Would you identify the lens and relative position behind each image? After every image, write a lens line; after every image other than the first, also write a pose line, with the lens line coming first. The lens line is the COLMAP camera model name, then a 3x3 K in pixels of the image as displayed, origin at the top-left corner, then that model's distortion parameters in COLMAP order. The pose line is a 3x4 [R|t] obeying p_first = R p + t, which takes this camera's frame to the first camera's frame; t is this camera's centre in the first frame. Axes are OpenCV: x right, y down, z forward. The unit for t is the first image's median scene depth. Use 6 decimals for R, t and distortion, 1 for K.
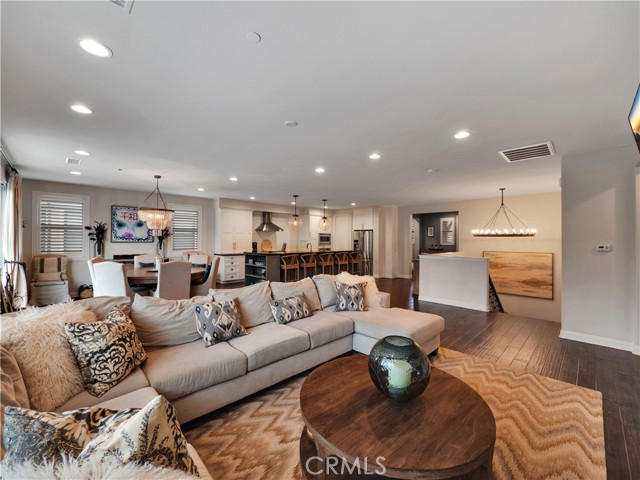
lens RADIAL K [[284.3, 0, 323.0], [0, 284.3, 240.9], [0, 0, 1]] dist [0.000217, 0.000006]
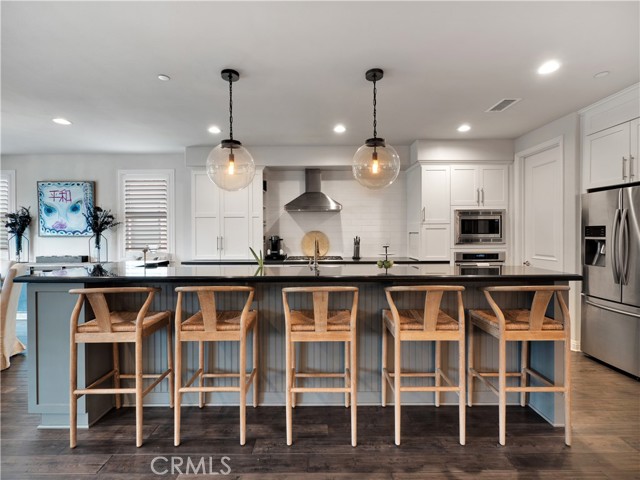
lens RADIAL K [[290.6, 0, 318.9], [0, 290.6, 236.5], [0, 0, 1]] dist [0.033006, 0.000010]
pose [[0.680749, -0.002433, -0.732513, 0.194054], [0.004775, 0.999988, 0.001116, 0.006214], [0.732501, -0.004257, 0.680752, 0.899063]]
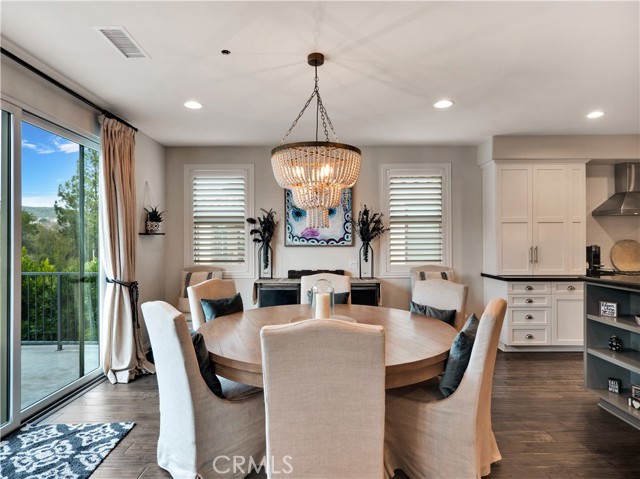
lens RADIAL K [[335.4, 0, 322.1], [0, 335.4, 242.6], [0, 0, 1]] dist [-0.000108, -0.000012]
pose [[0.698588, -0.009428, -0.715462, -0.213223], [0.002930, 0.999942, -0.010316, 0.004288], [0.715518, 0.005111, 0.698576, 0.541452]]
